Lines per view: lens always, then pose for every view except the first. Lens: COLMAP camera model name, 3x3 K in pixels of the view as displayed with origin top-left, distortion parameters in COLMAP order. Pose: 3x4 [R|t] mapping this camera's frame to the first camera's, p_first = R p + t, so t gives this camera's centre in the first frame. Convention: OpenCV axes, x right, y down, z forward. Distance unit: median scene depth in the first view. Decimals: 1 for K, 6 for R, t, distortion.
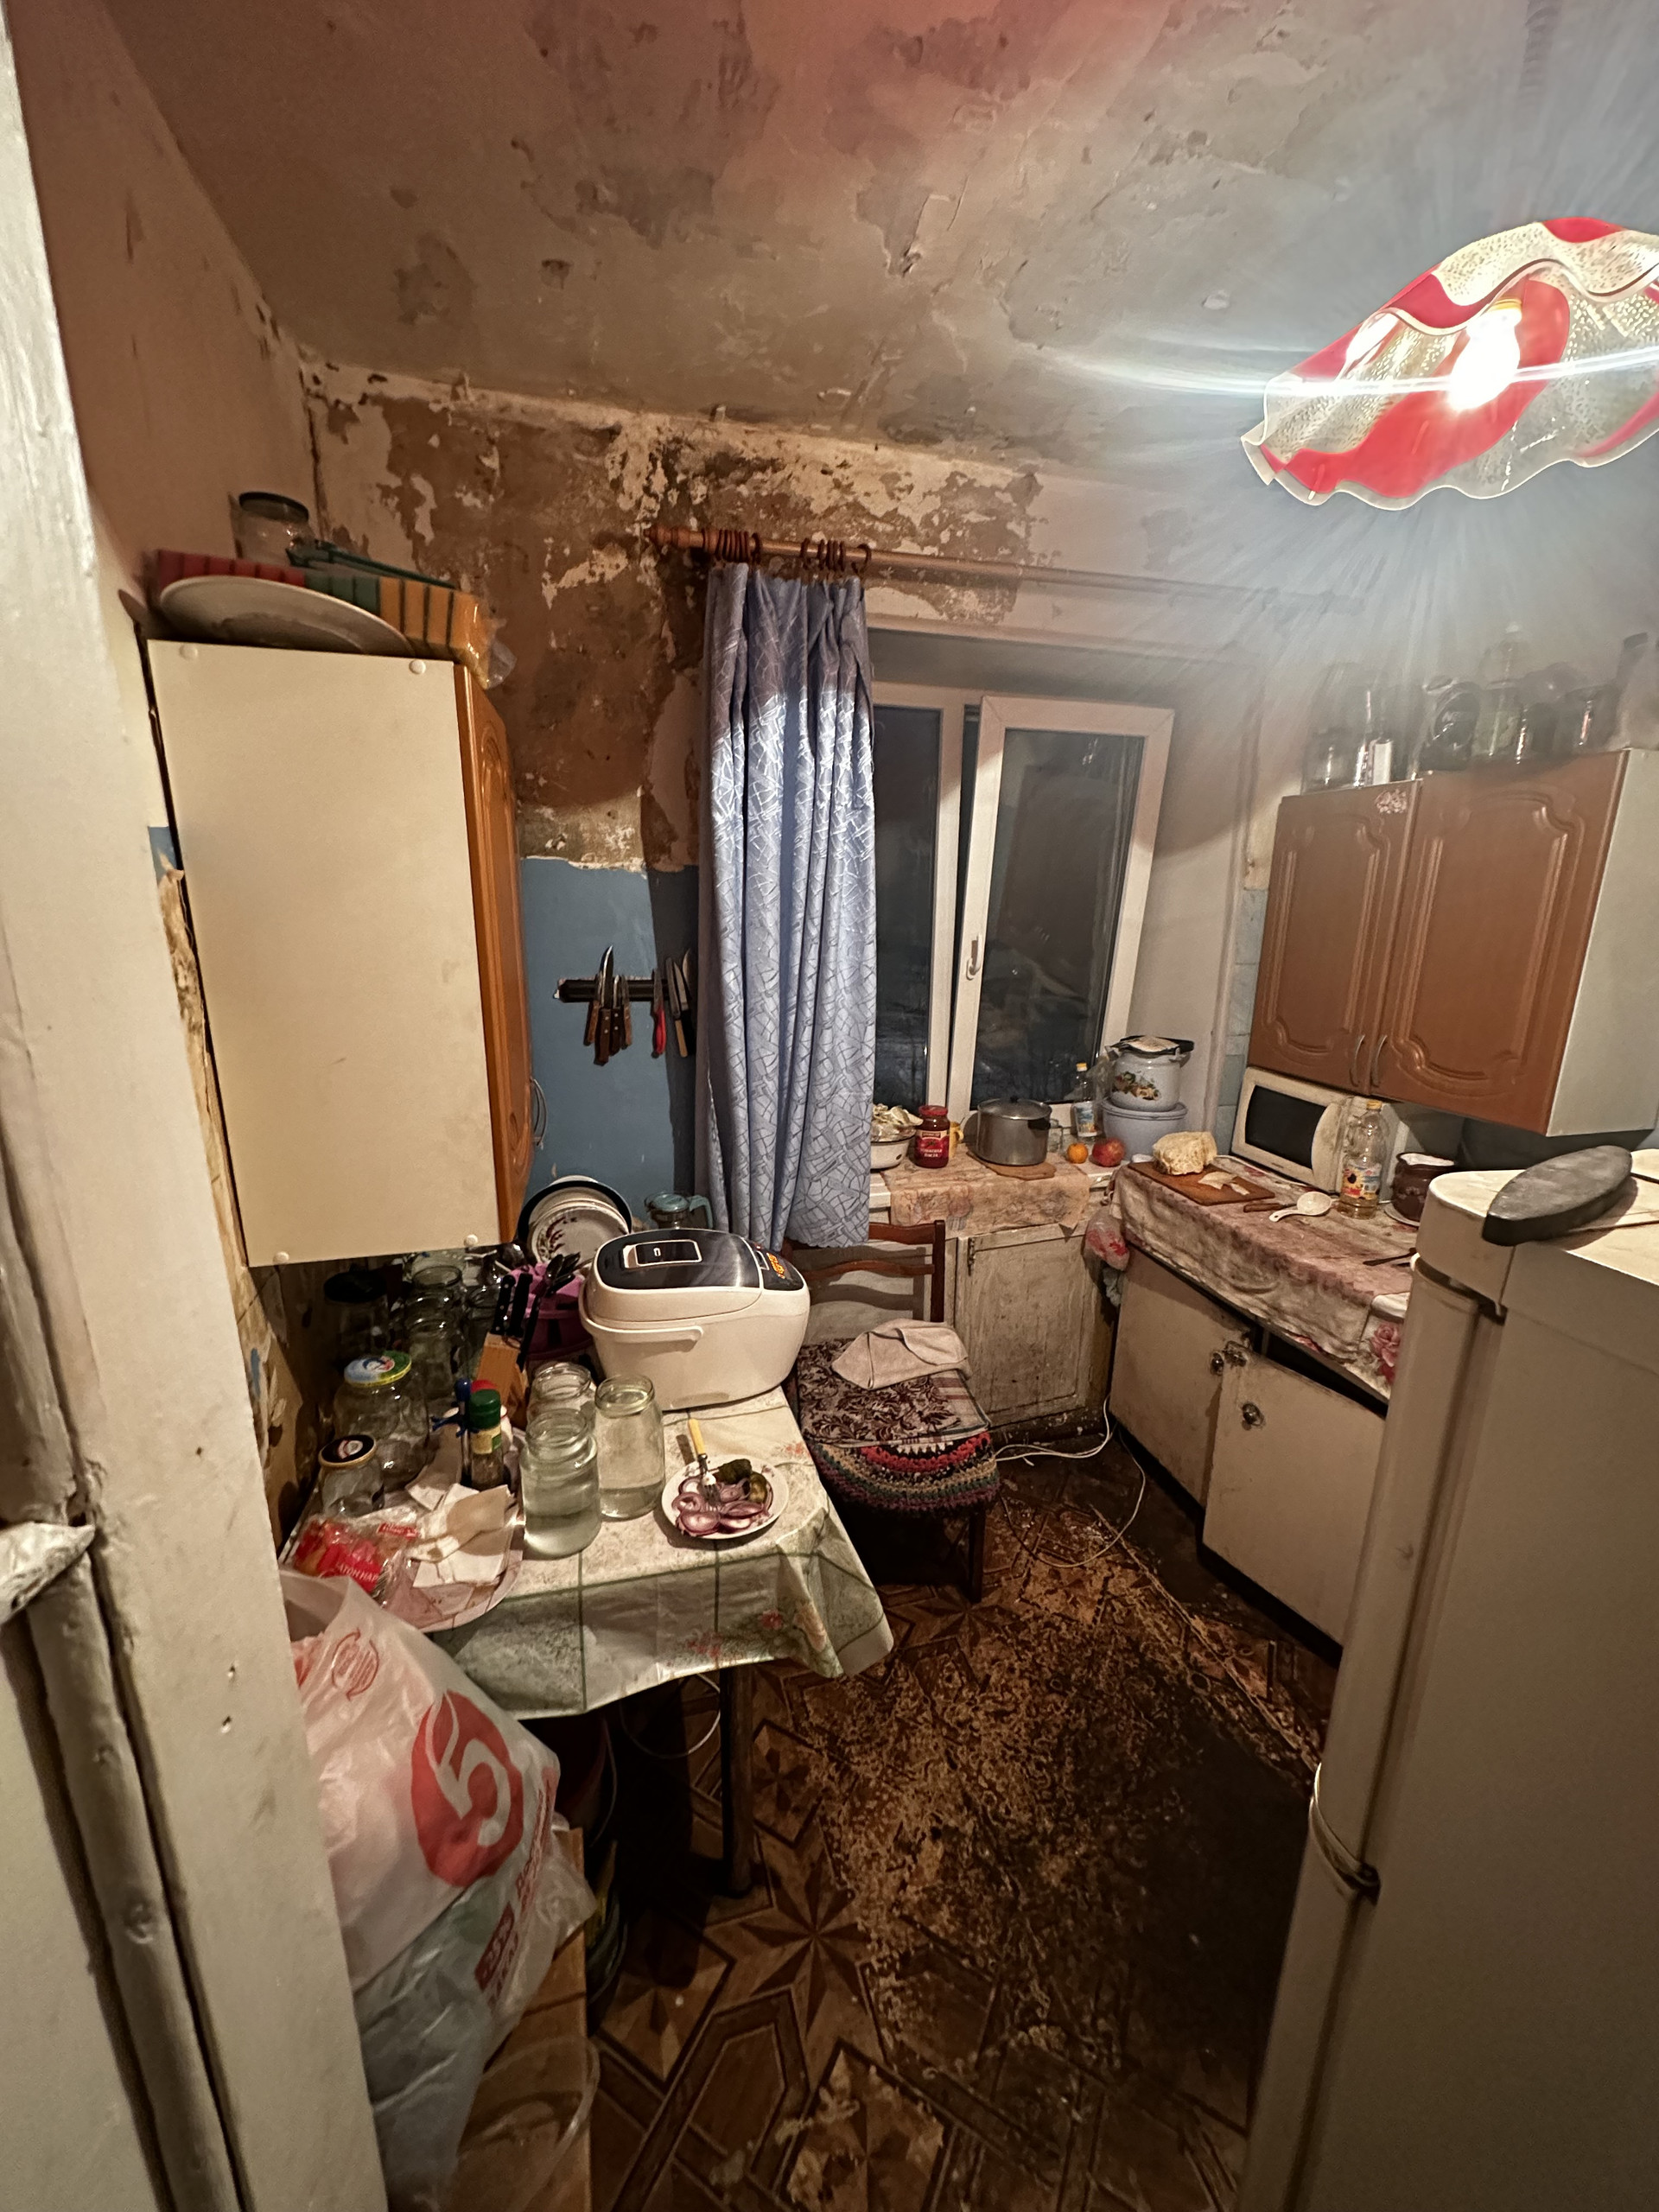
lens RADIAL K [[884.3, 0, 828.5], [0, 884.3, 1109.7], [0, 0, 1]] dist [-0.001201, -0.000058]
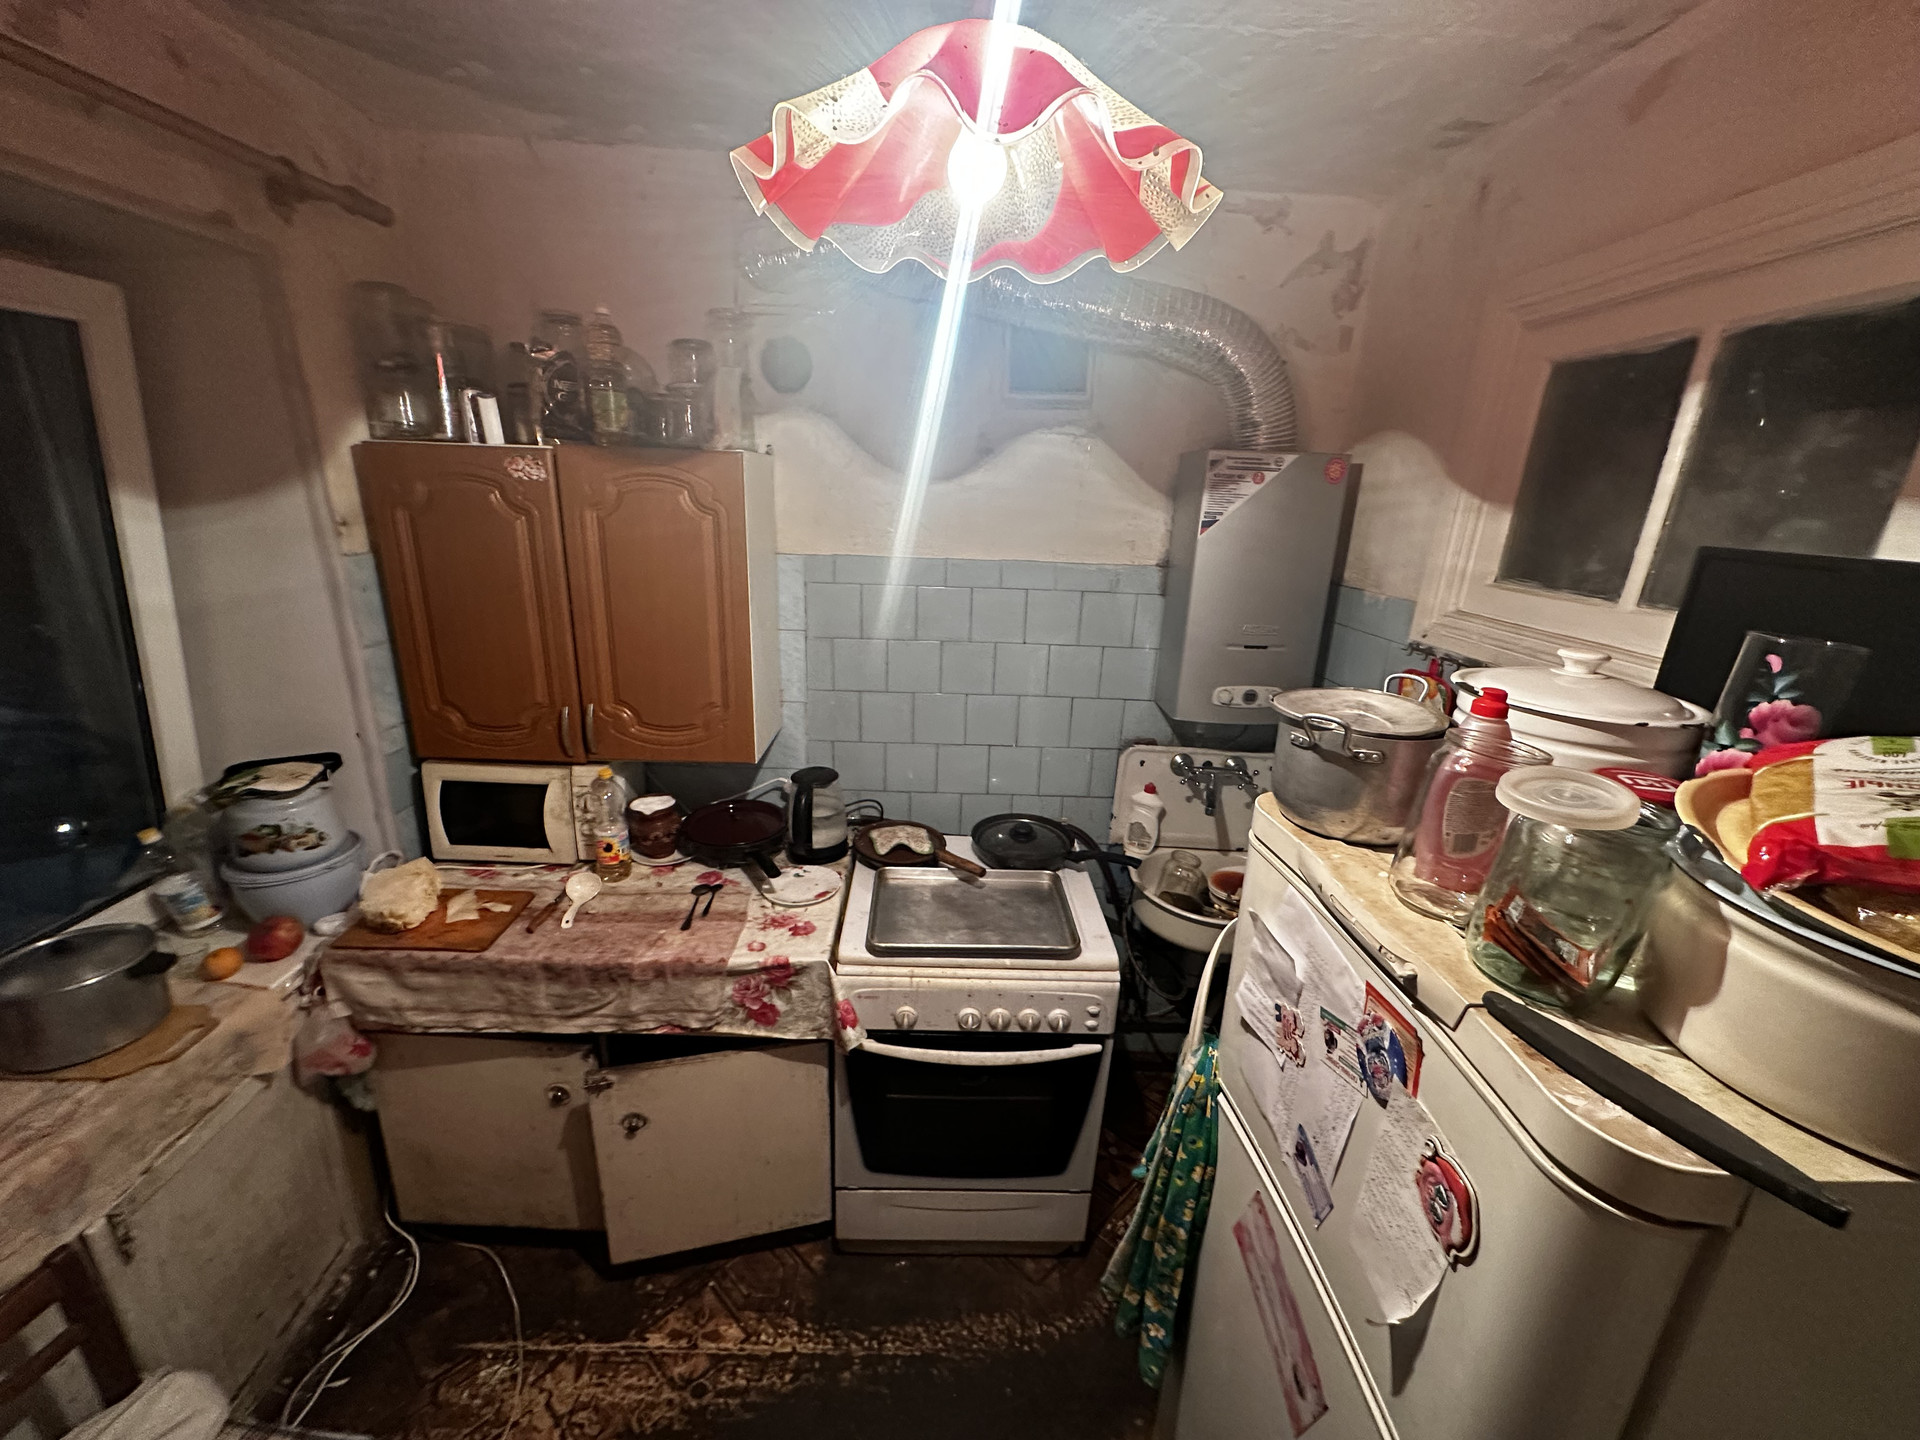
lens RADIAL K [[767.5, 0, 953.8], [0, 767.5, 719.6], [0, 0, 1]] dist [-0.001201, -0.000058]
pose [[0.259320, -0.292779, 0.920344, -0.063505], [0.194925, 0.949199, 0.247035, -0.185224], [-0.945916, 0.115337, 0.303217, 0.317416]]
